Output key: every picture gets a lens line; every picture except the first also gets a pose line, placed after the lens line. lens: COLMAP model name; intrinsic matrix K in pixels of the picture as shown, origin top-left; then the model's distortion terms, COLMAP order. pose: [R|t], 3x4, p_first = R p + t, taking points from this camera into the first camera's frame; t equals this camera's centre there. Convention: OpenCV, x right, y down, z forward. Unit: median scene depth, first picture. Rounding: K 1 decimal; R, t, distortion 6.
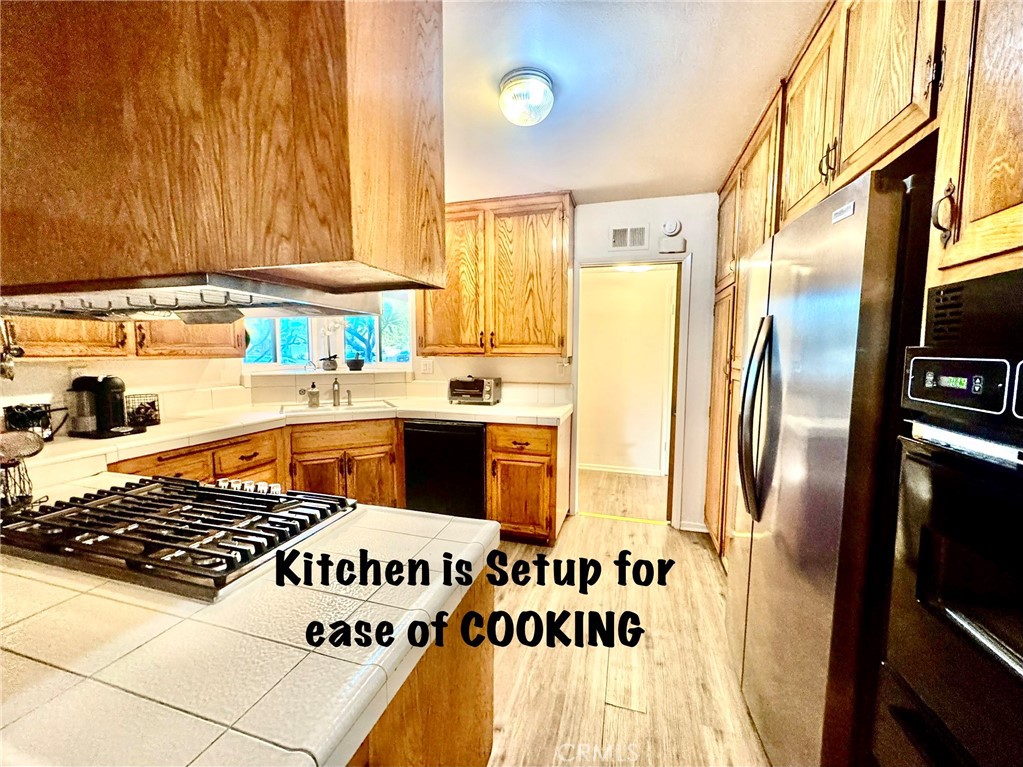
lens RADIAL K [[406.5, 0, 512.8], [0, 406.5, 384.0], [0, 0, 1]] dist [-0.001516, -0.000048]
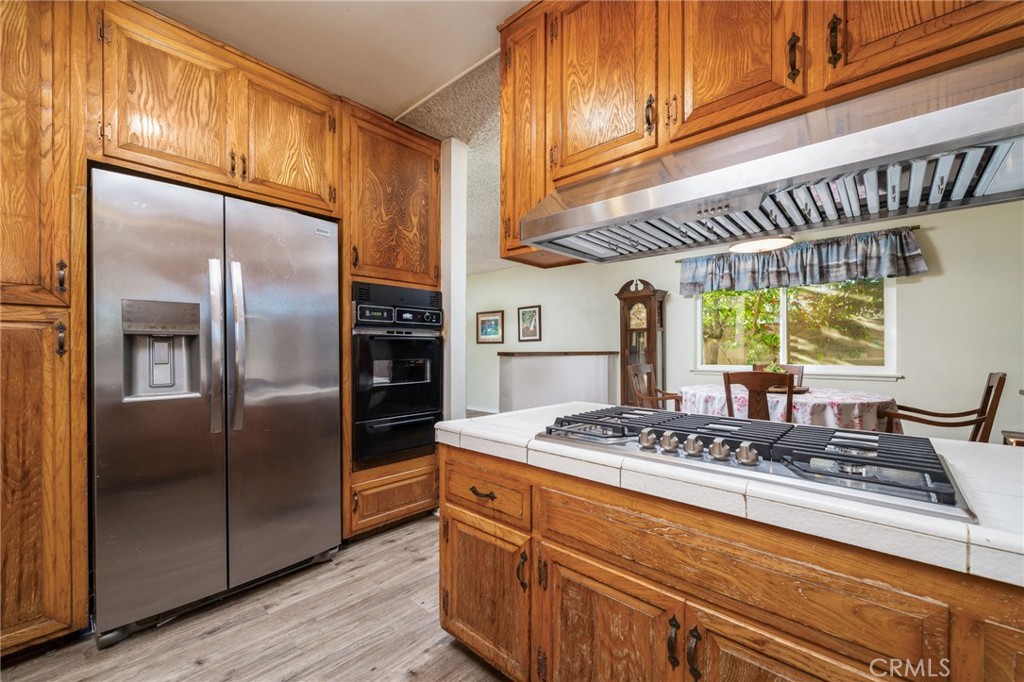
lens RADIAL K [[413.6, 0, 510.1], [0, 413.6, 351.1], [0, 0, 1]] dist [0.000319, 0.000044]
pose [[-0.894388, -0.004737, 0.447267, -0.345617], [0.033595, 0.996408, 0.077731, 0.016748], [-0.446029, 0.084548, -0.891016, 0.873799]]
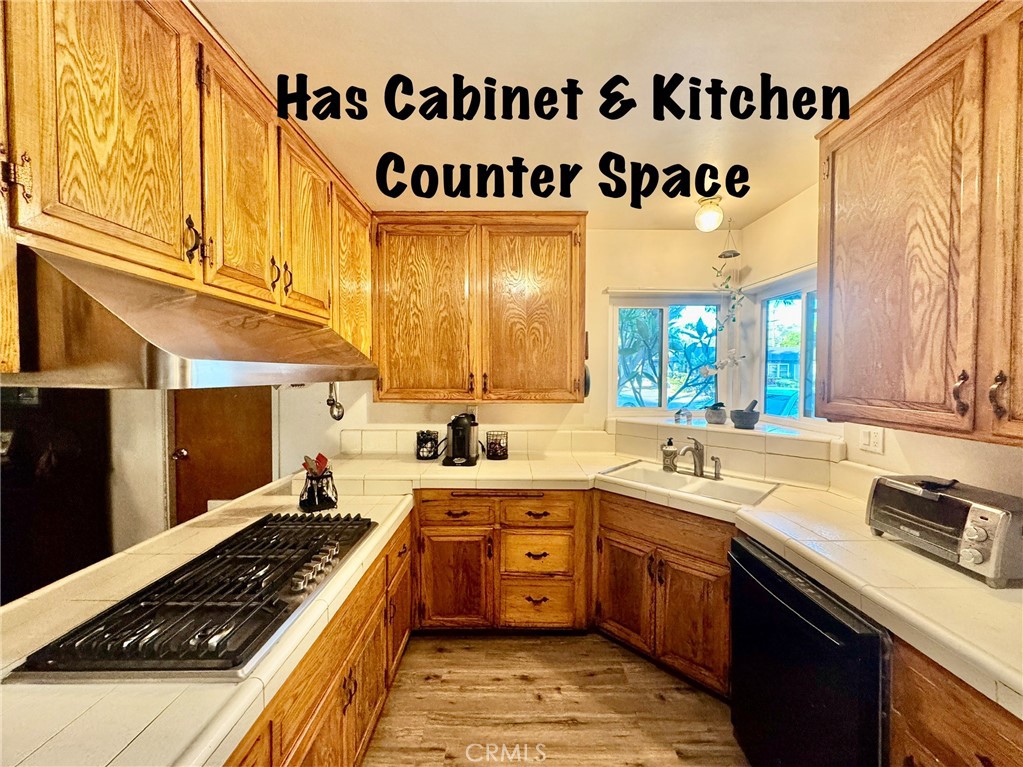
lens RADIAL K [[406.5, 0, 512.8], [0, 406.5, 384.0], [0, 0, 1]] dist [-0.001516, -0.000048]
pose [[0.282452, 0.023851, -0.958985, 0.174519], [-0.082319, 0.996606, 0.000542, -0.093186], [0.955743, 0.078789, 0.283457, 0.565707]]
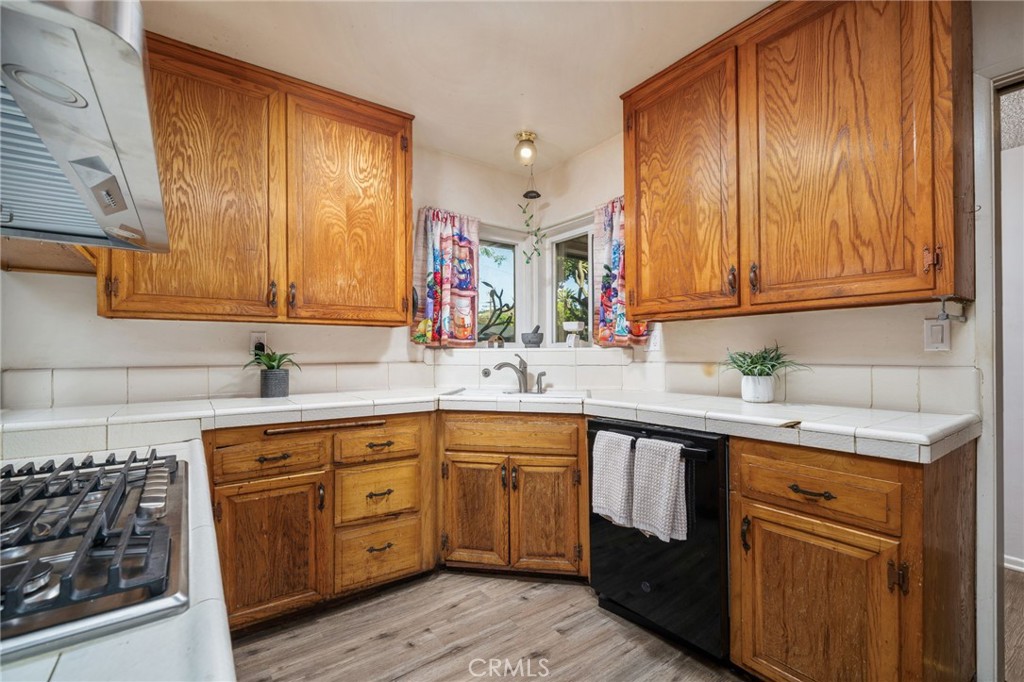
lens RADIAL K [[446.6, 0, 510.8], [0, 446.6, 349.8], [0, 0, 1]] dist [-0.001940, -0.000318]
pose [[0.786496, -0.011202, -0.617494, 0.062137], [-0.042309, 0.996509, -0.071966, 0.040982], [0.616145, 0.082726, 0.783276, 0.401823]]
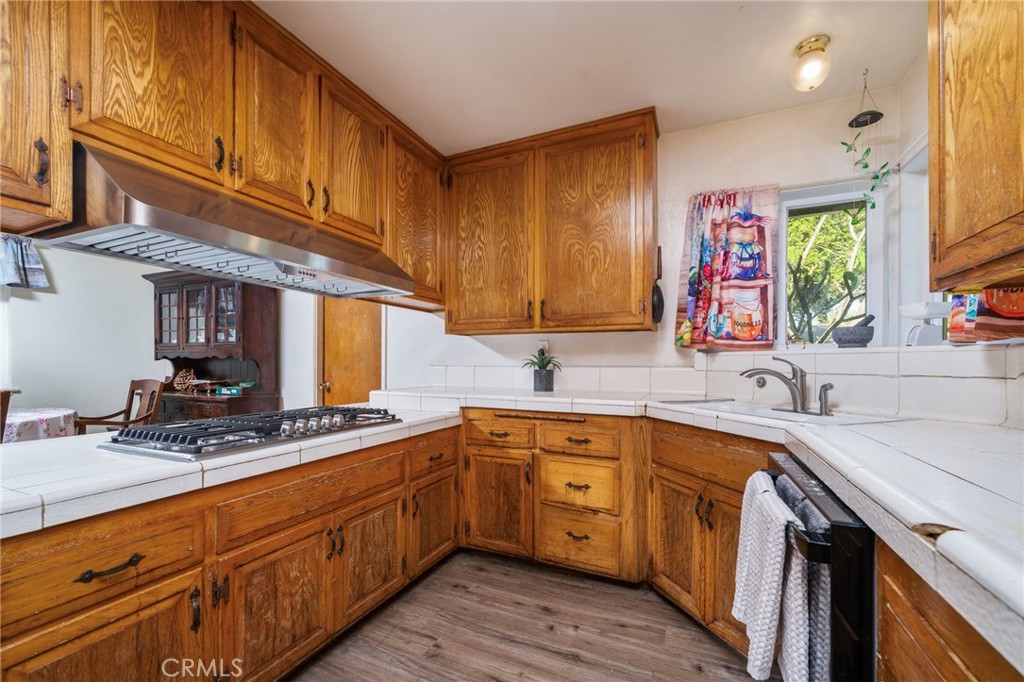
lens RADIAL K [[419.3, 0, 512.6], [0, 419.3, 364.1], [0, 0, 1]] dist [0.000008, -0.000350]
pose [[-0.138979, -0.002976, -0.990291, 0.188081], [-0.084512, 0.996383, 0.008866, 0.021614], [0.986683, 0.084923, -0.138728, 0.829064]]
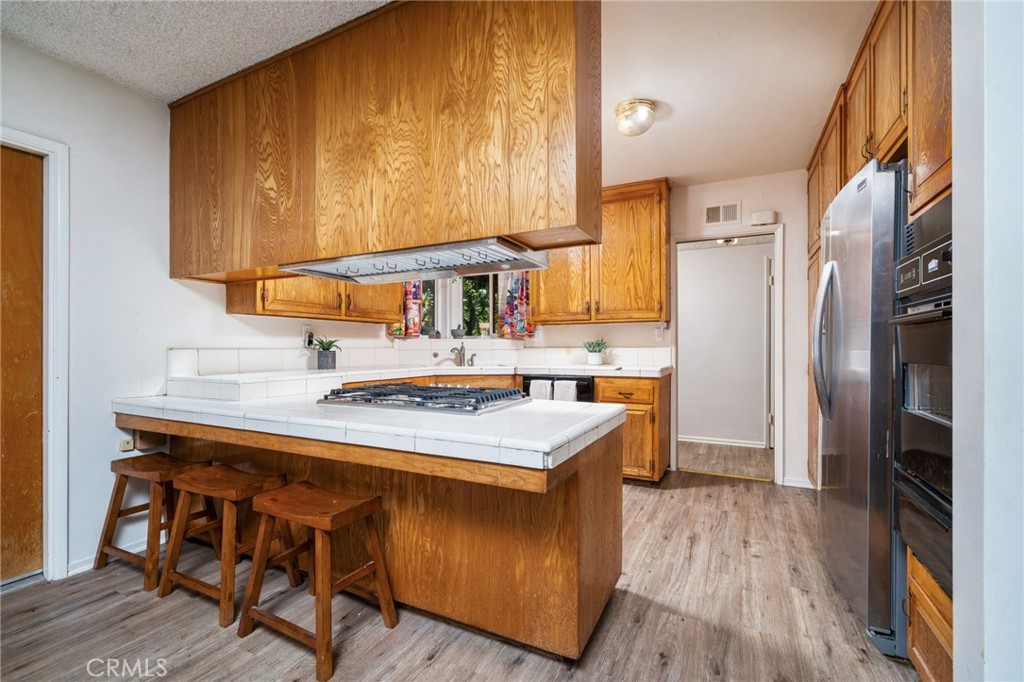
lens RADIAL K [[442.6, 0, 512.4], [0, 442.6, 344.9], [0, 0, 1]] dist [0.001933, 0.000093]
pose [[0.982939, -0.005980, -0.183835, -0.062326], [-0.009977, 0.996266, -0.085754, 0.116614], [0.183661, 0.086125, 0.979209, -0.287239]]
